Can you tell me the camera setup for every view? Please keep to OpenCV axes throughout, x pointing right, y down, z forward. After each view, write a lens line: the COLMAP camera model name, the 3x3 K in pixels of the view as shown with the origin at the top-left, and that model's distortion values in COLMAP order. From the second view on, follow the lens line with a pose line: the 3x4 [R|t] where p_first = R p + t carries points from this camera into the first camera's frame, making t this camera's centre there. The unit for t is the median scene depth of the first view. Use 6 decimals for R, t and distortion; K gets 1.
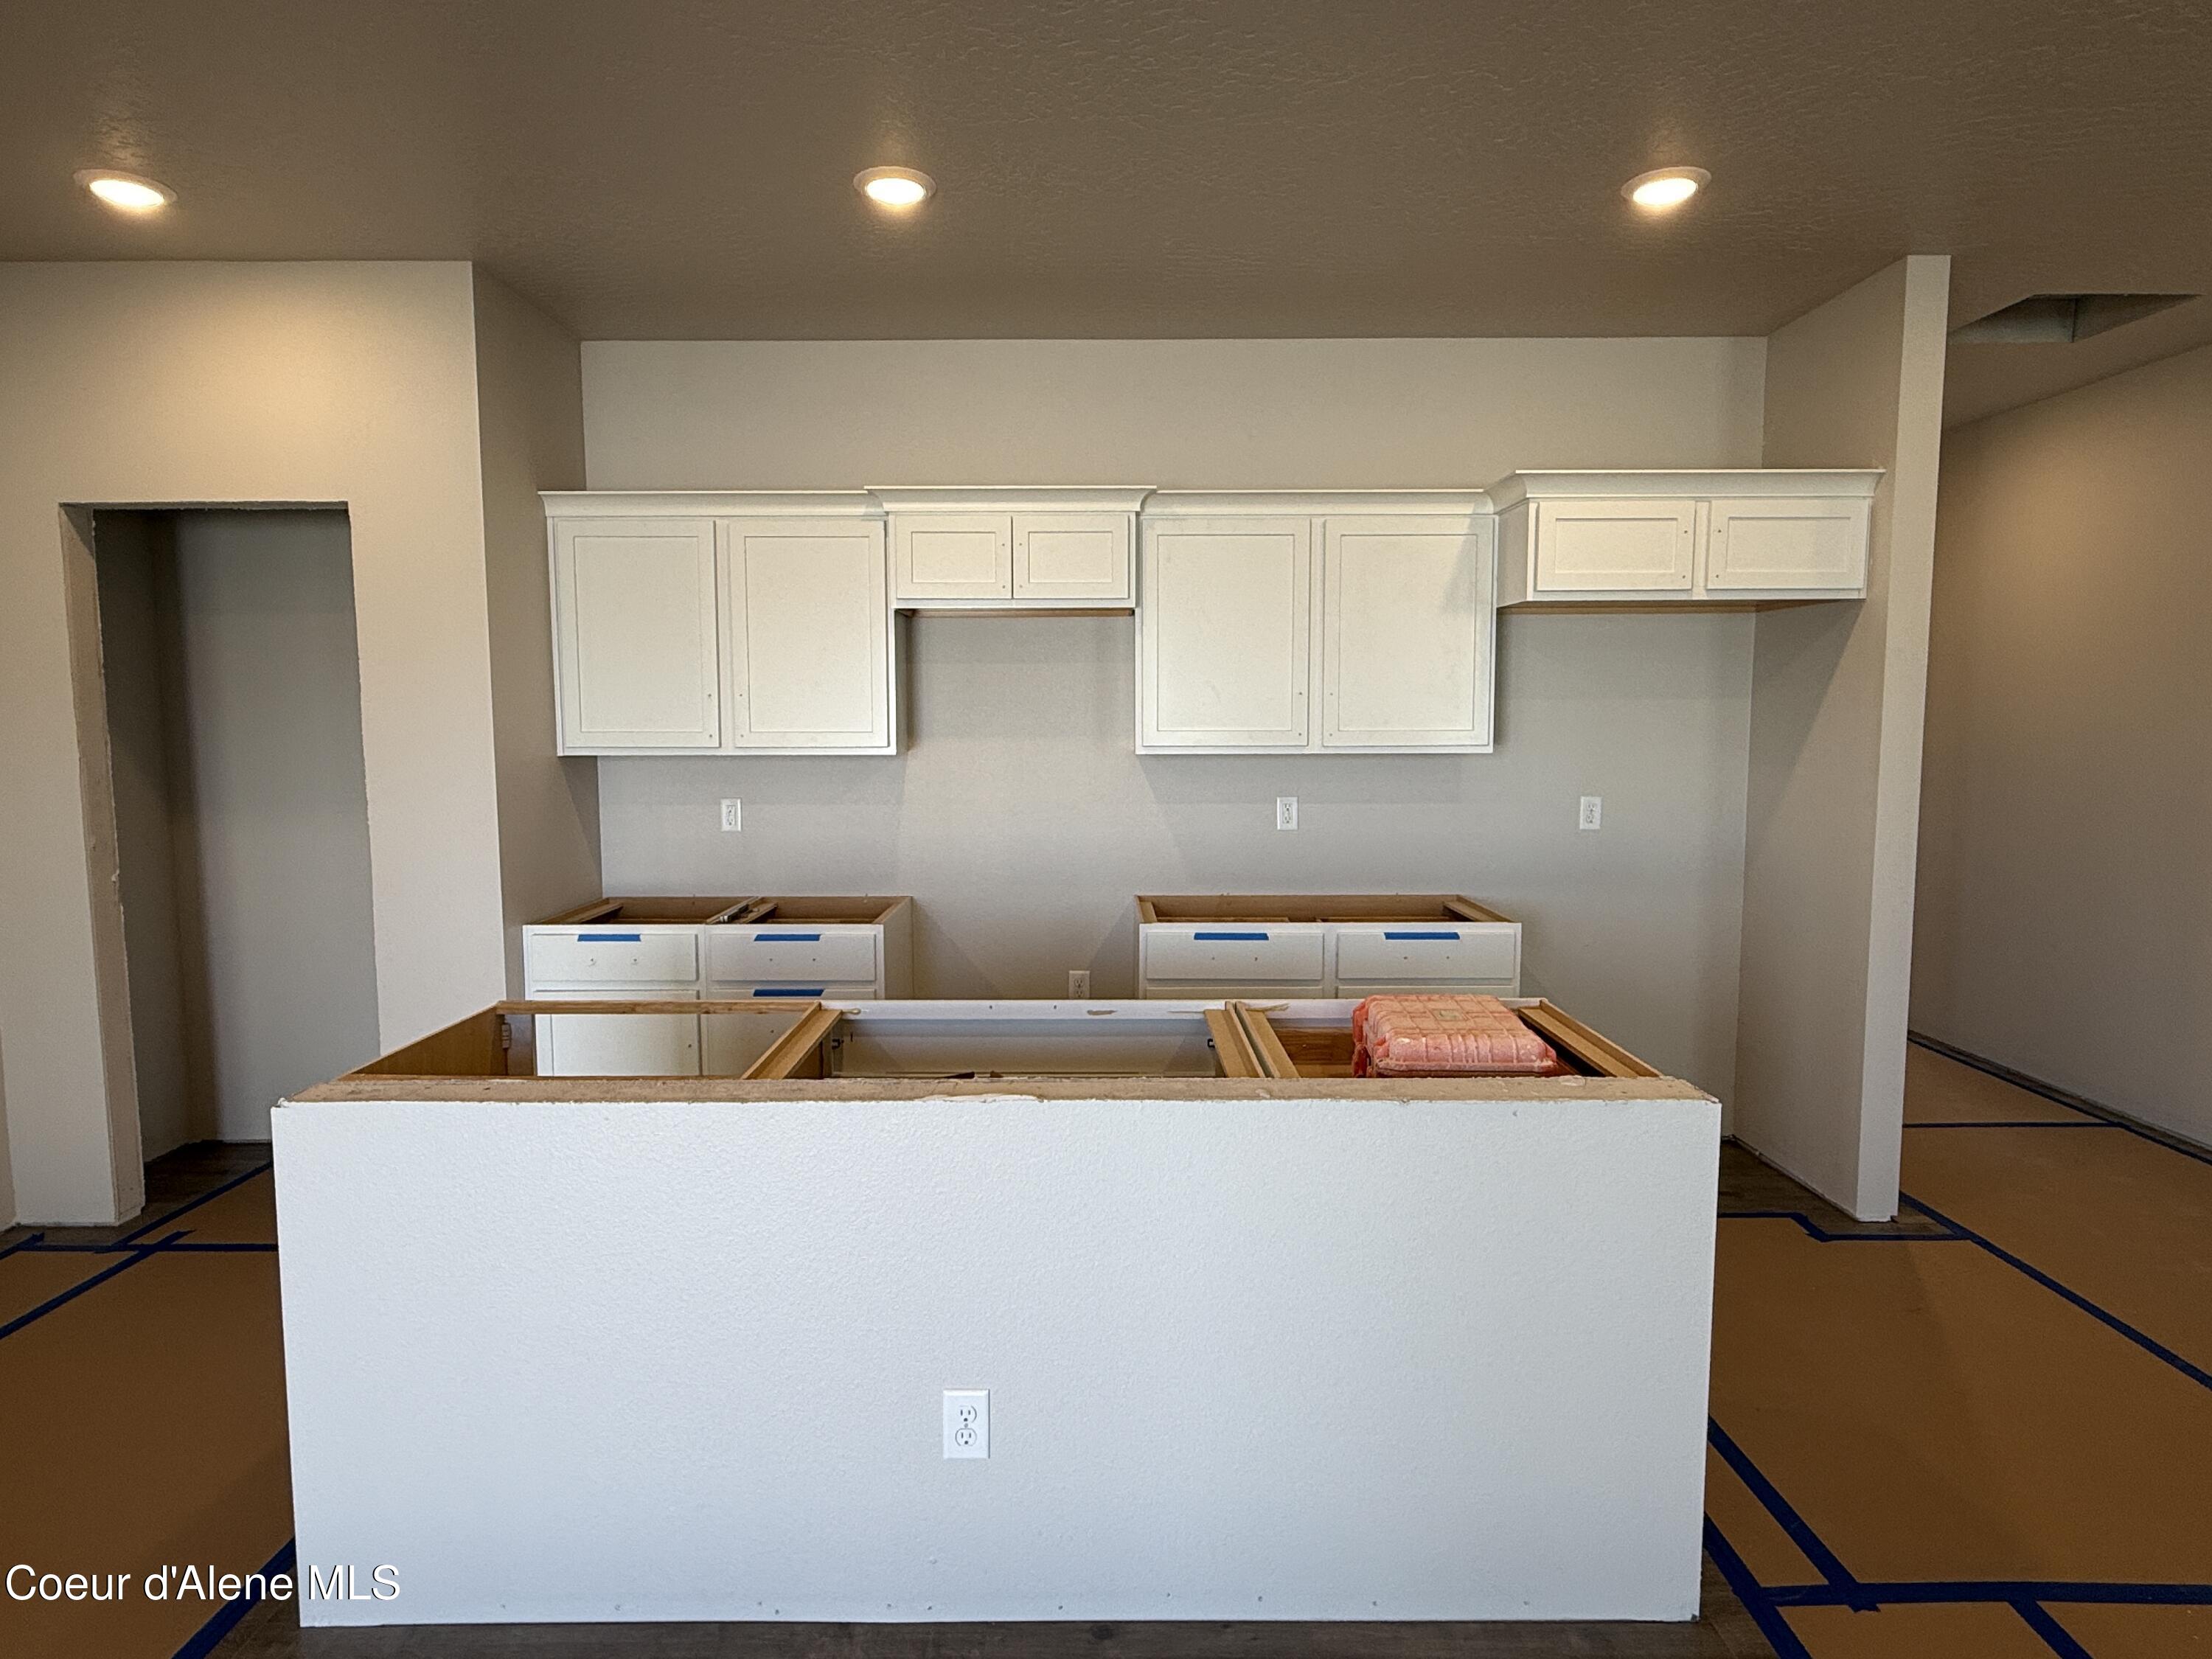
lens RADIAL K [[1249.4, 0, 1119.3], [0, 1249.4, 820.5], [0, 0, 1]] dist [0.001523, 0.000192]
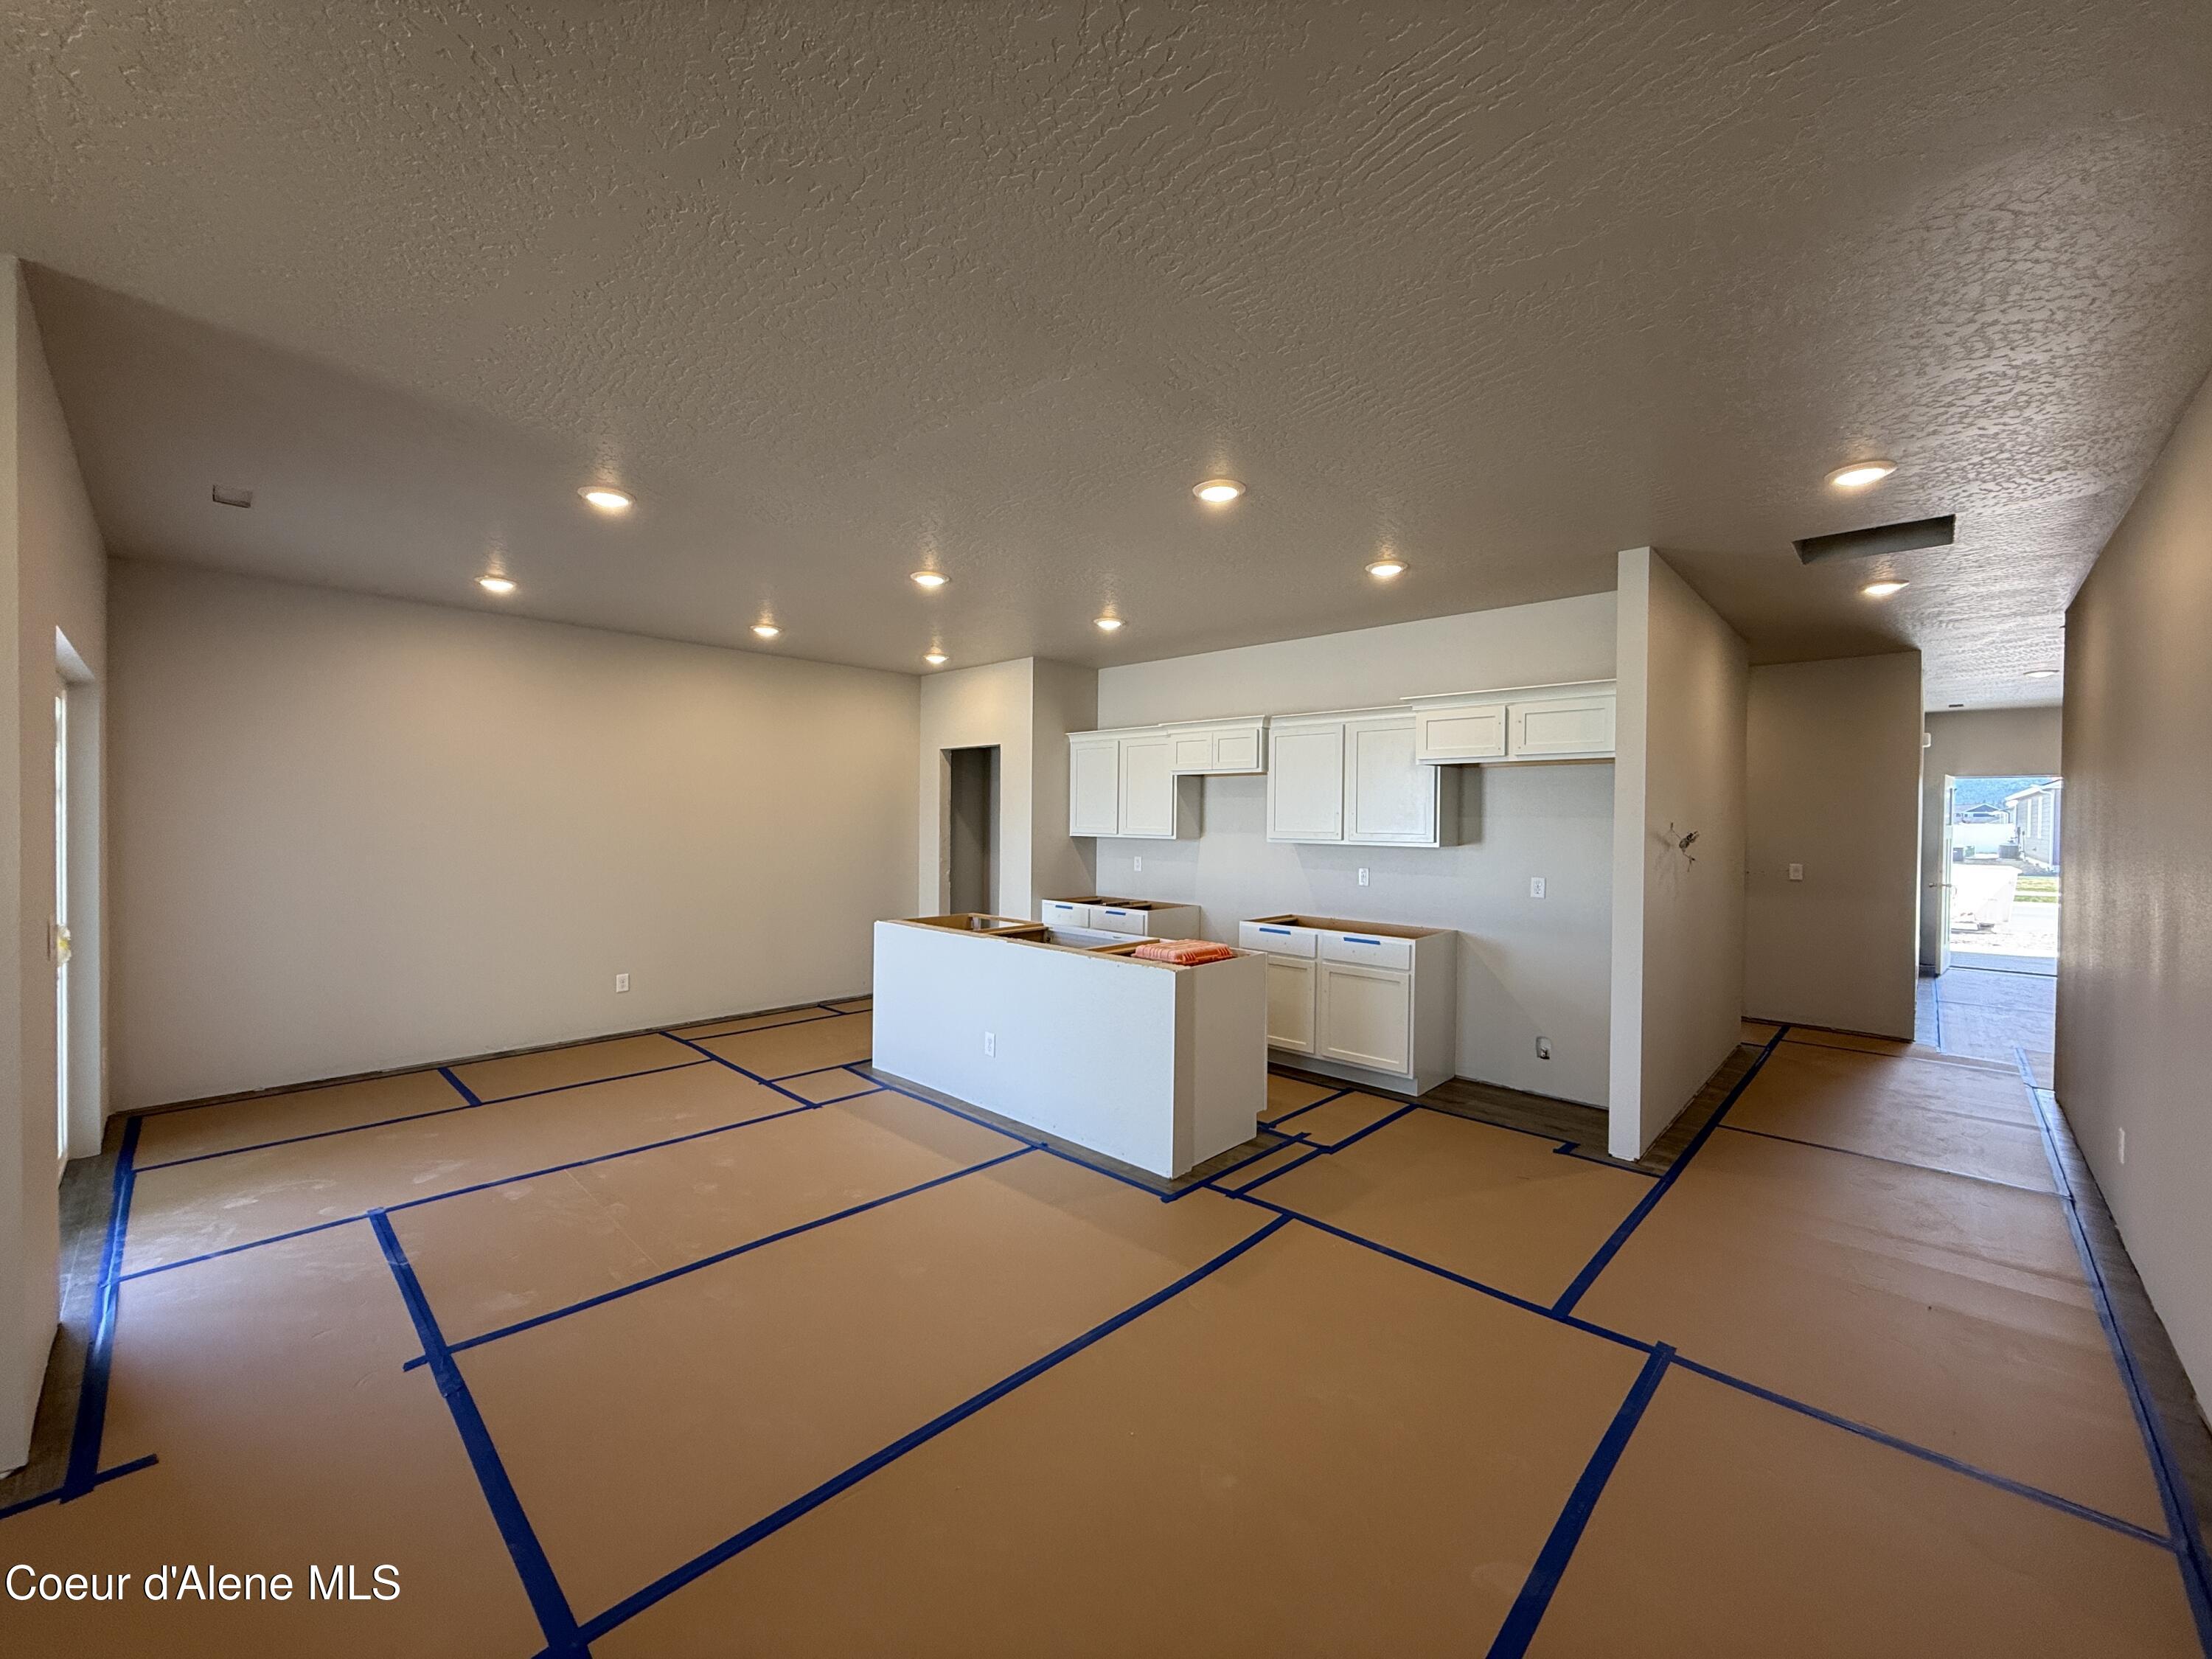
lens RADIAL K [[873.3, 0, 1095.8], [0, 873.3, 823.0], [0, 0, 1]] dist [-0.001991, 0.000795]
pose [[0.722840, 0.014943, -0.690854, 0.821284], [-0.070050, 0.996200, -0.051746, 0.010259], [0.687455, 0.085798, 0.721141, -0.236377]]
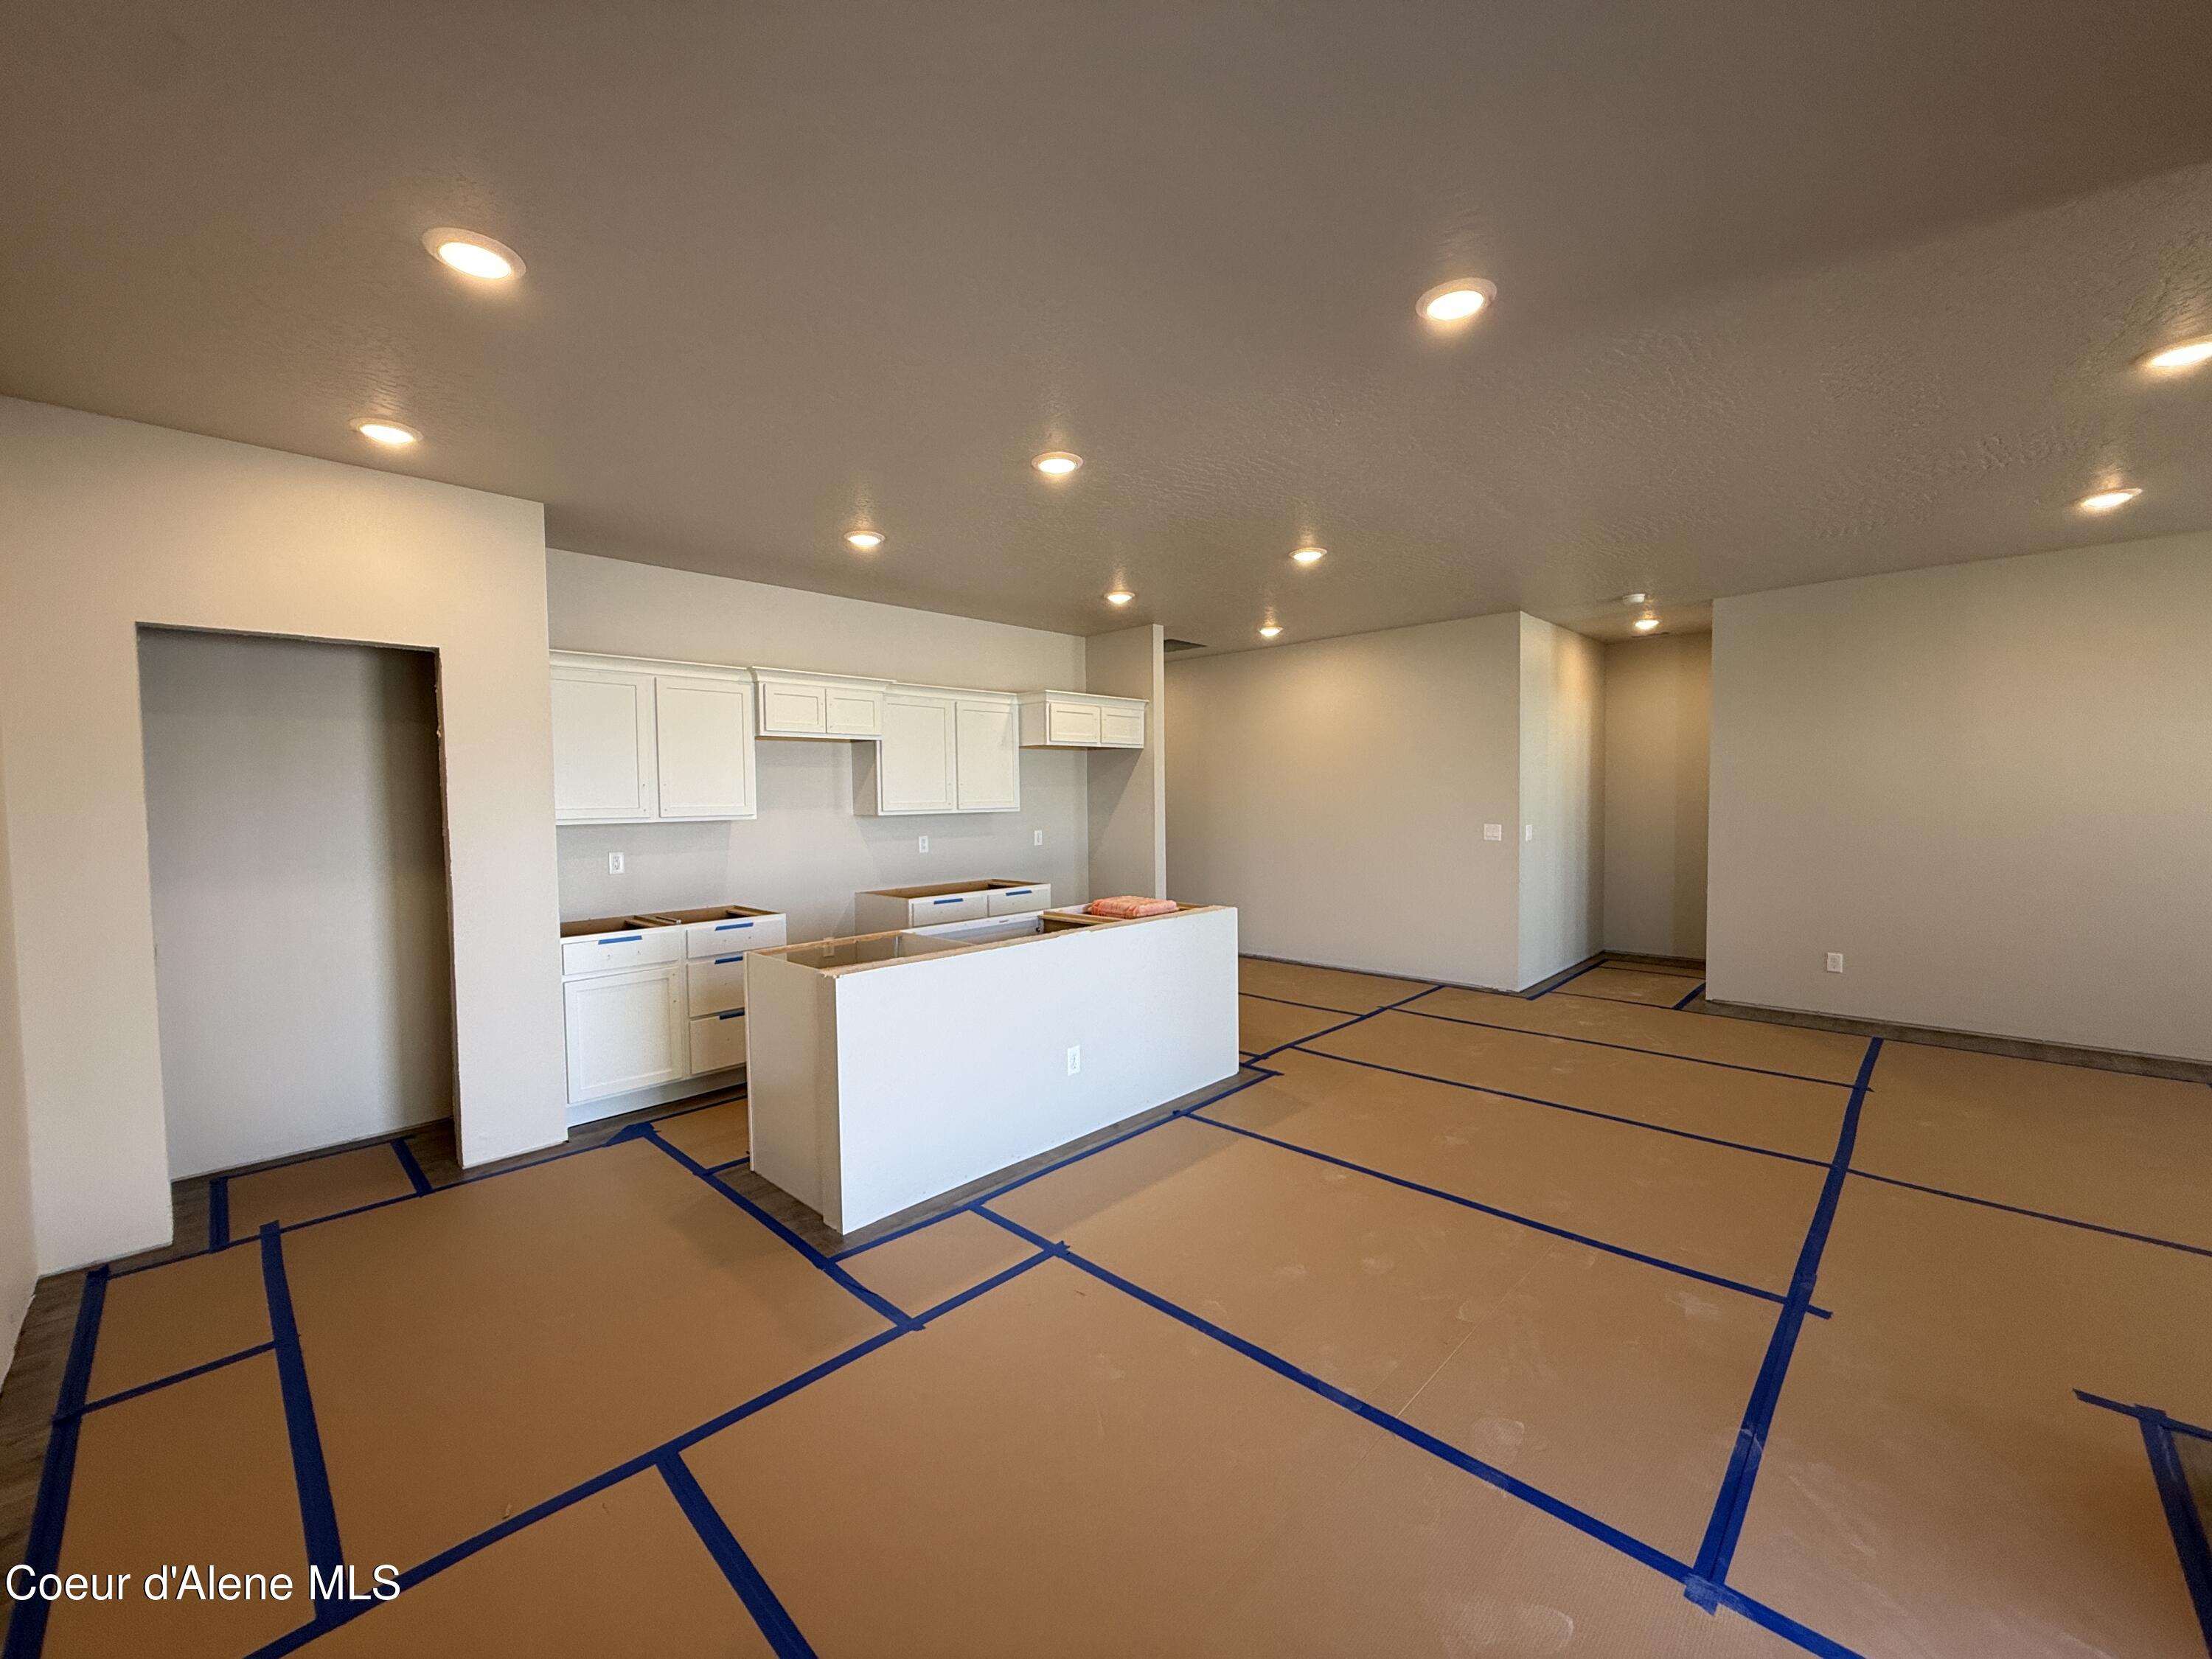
lens RADIAL K [[873.3, 0, 1088.4], [0, 873.3, 834.5], [0, 0, 1]] dist [-0.001991, 0.000795]
pose [[0.702398, -0.040184, 0.710649, -0.741509], [0.067263, 0.997684, -0.010068, 0.011652], [-0.708599, 0.054872, 0.703474, -0.180531]]
